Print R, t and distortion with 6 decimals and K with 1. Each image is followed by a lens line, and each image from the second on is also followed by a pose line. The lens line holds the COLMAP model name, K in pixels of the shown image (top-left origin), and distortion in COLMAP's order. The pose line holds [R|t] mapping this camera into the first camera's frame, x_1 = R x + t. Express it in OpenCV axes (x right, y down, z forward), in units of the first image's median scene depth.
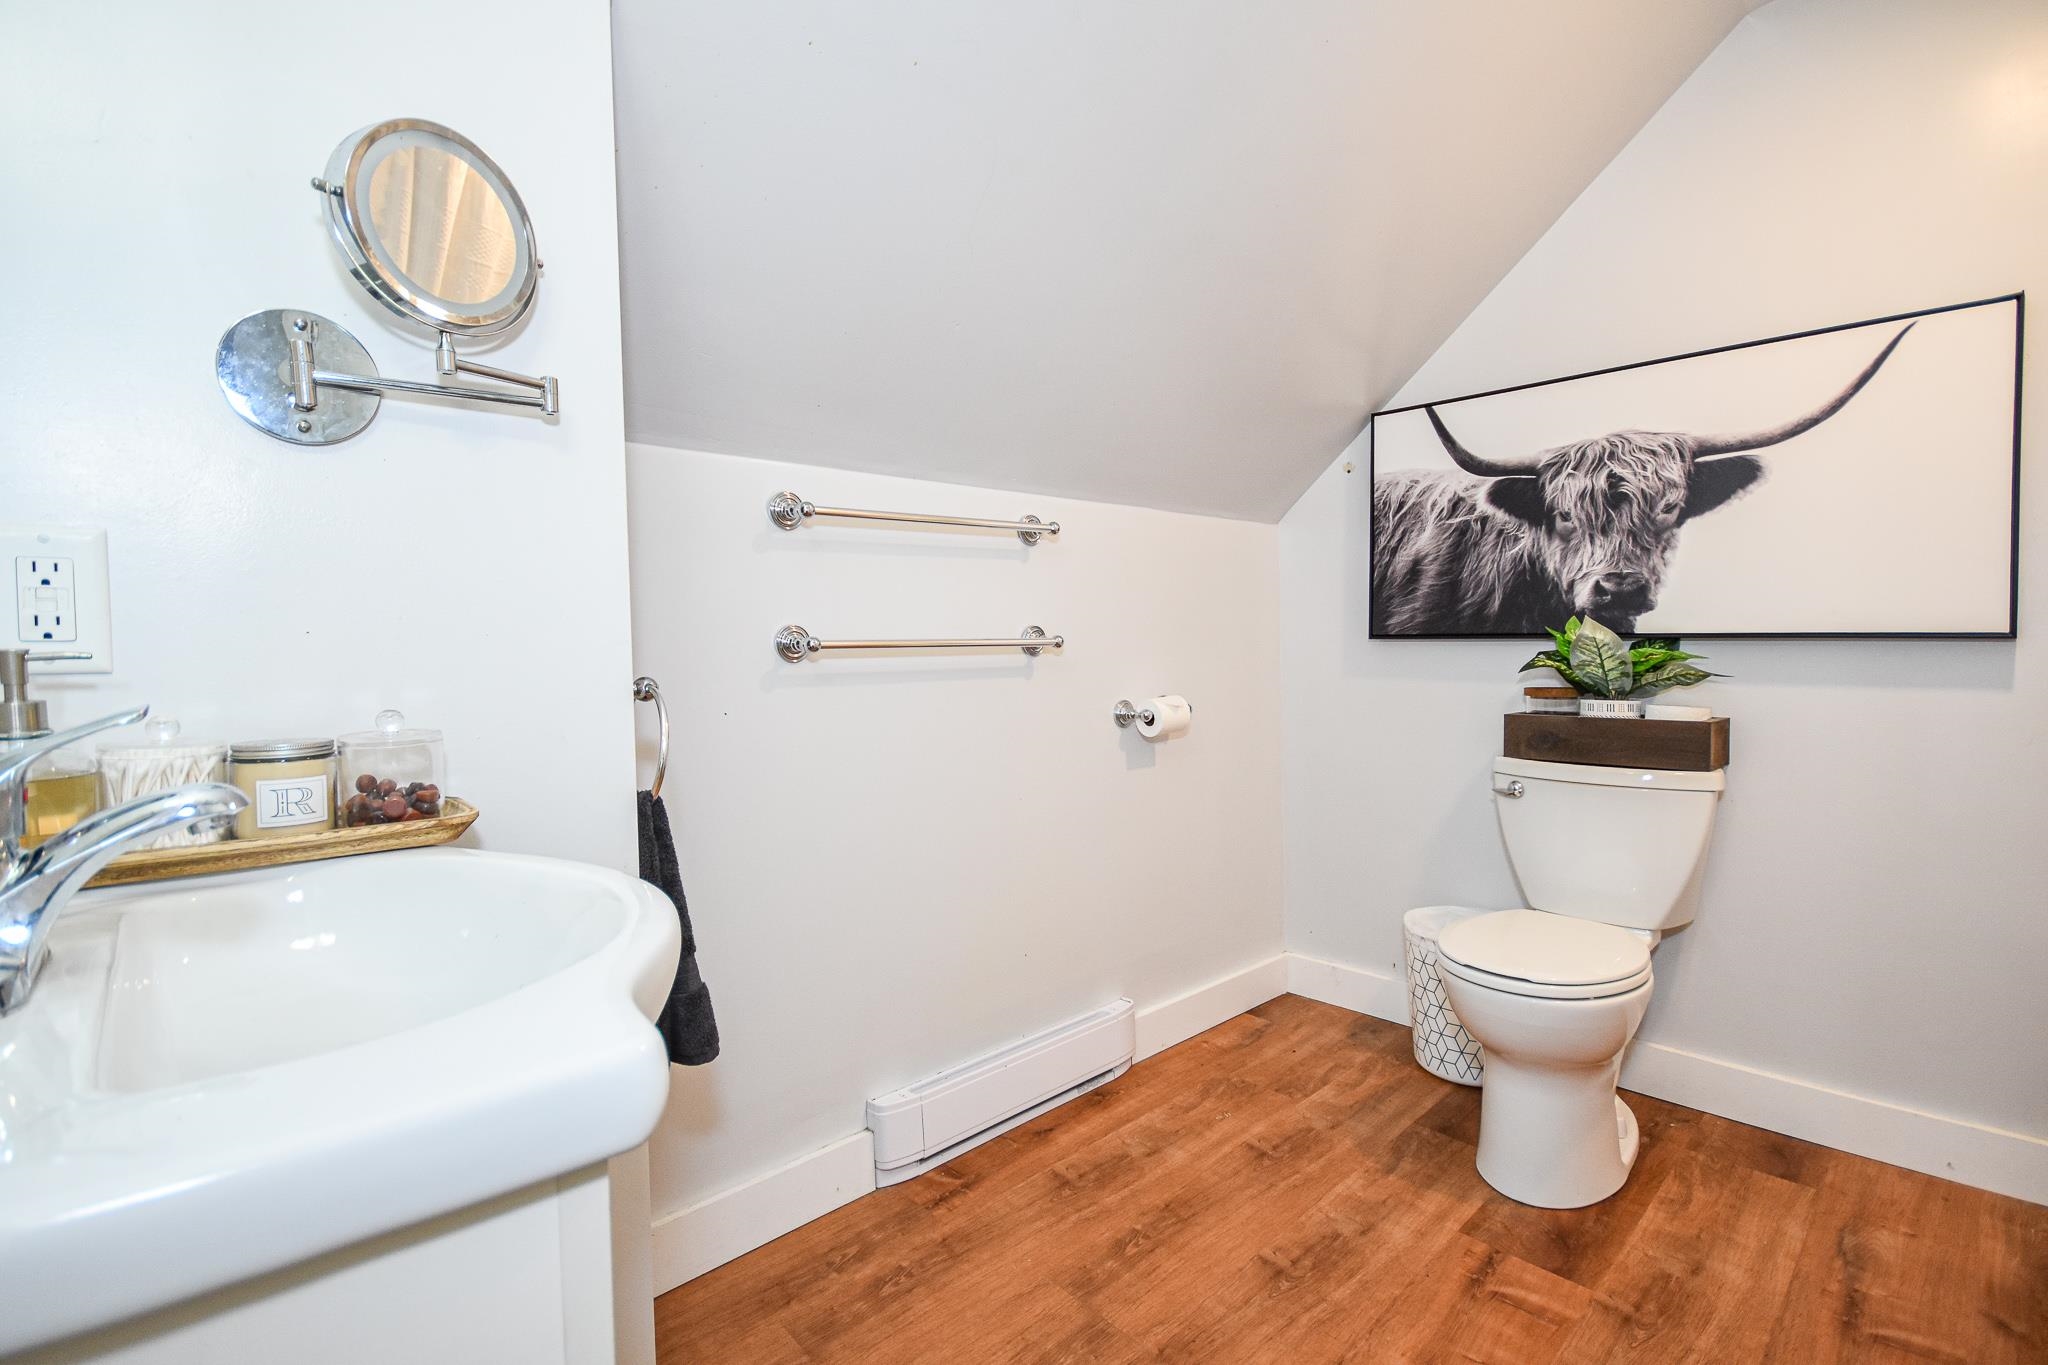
lens RADIAL K [[934.3, 0, 1024.0], [0, 934.3, 682.5], [0, 0, 1]] dist [-0.033193, -0.000111]
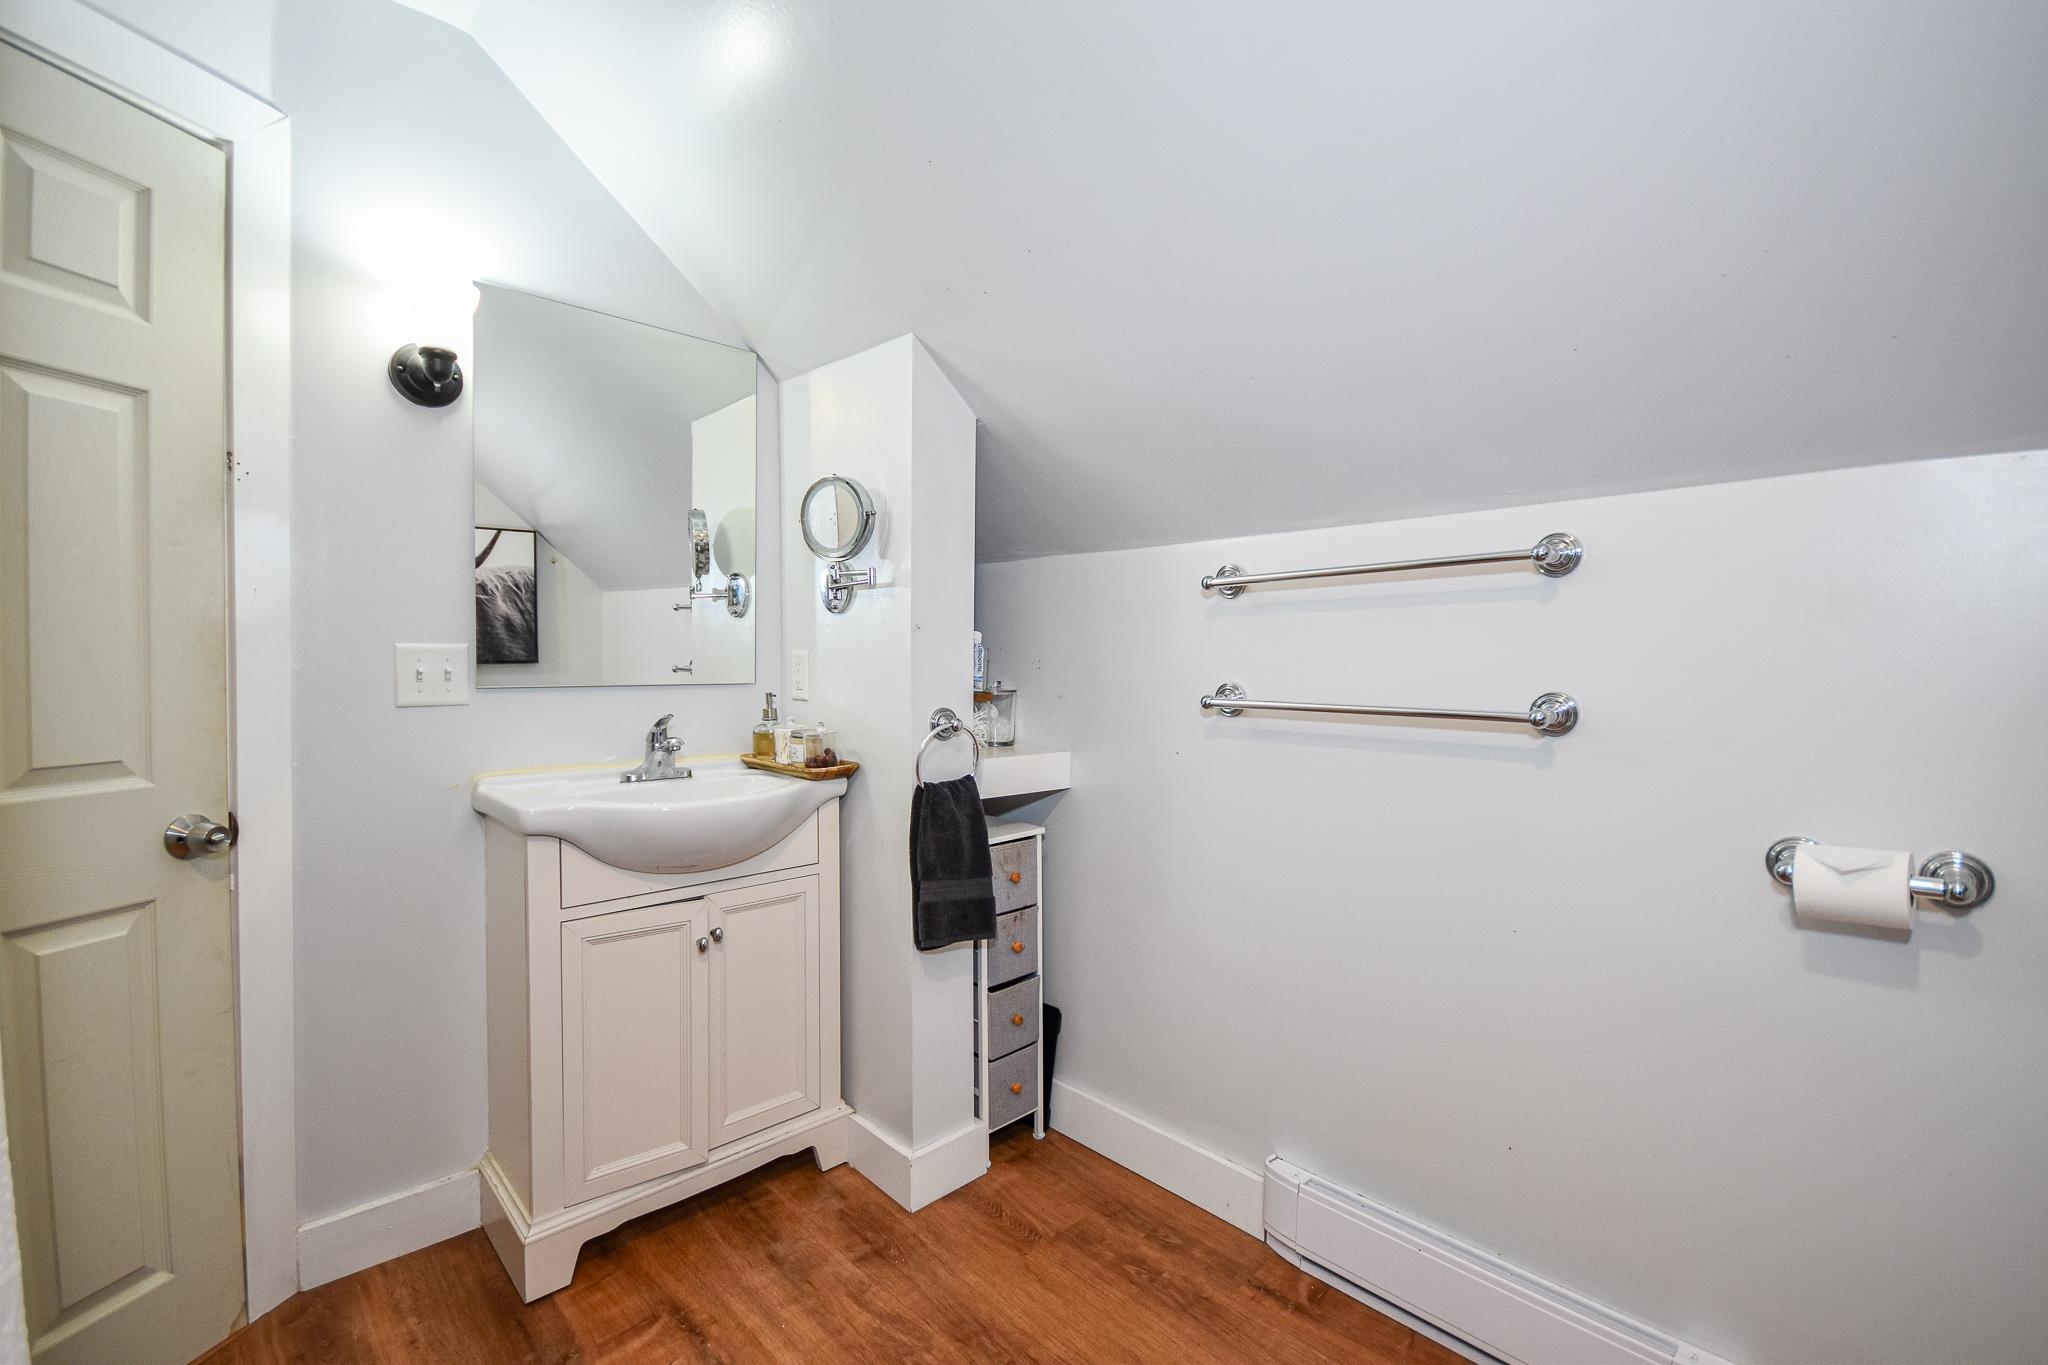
lens RADIAL K [[888.5, 0, 1024.0], [0, 888.5, 682.5], [0, 0, 1]] dist [0.000395, -0.000017]
pose [[-0.003540, 0.035087, -0.999378, 0.846474], [-0.047341, 0.998258, 0.035216, -0.090703], [0.998873, 0.047436, -0.001872, 0.759528]]
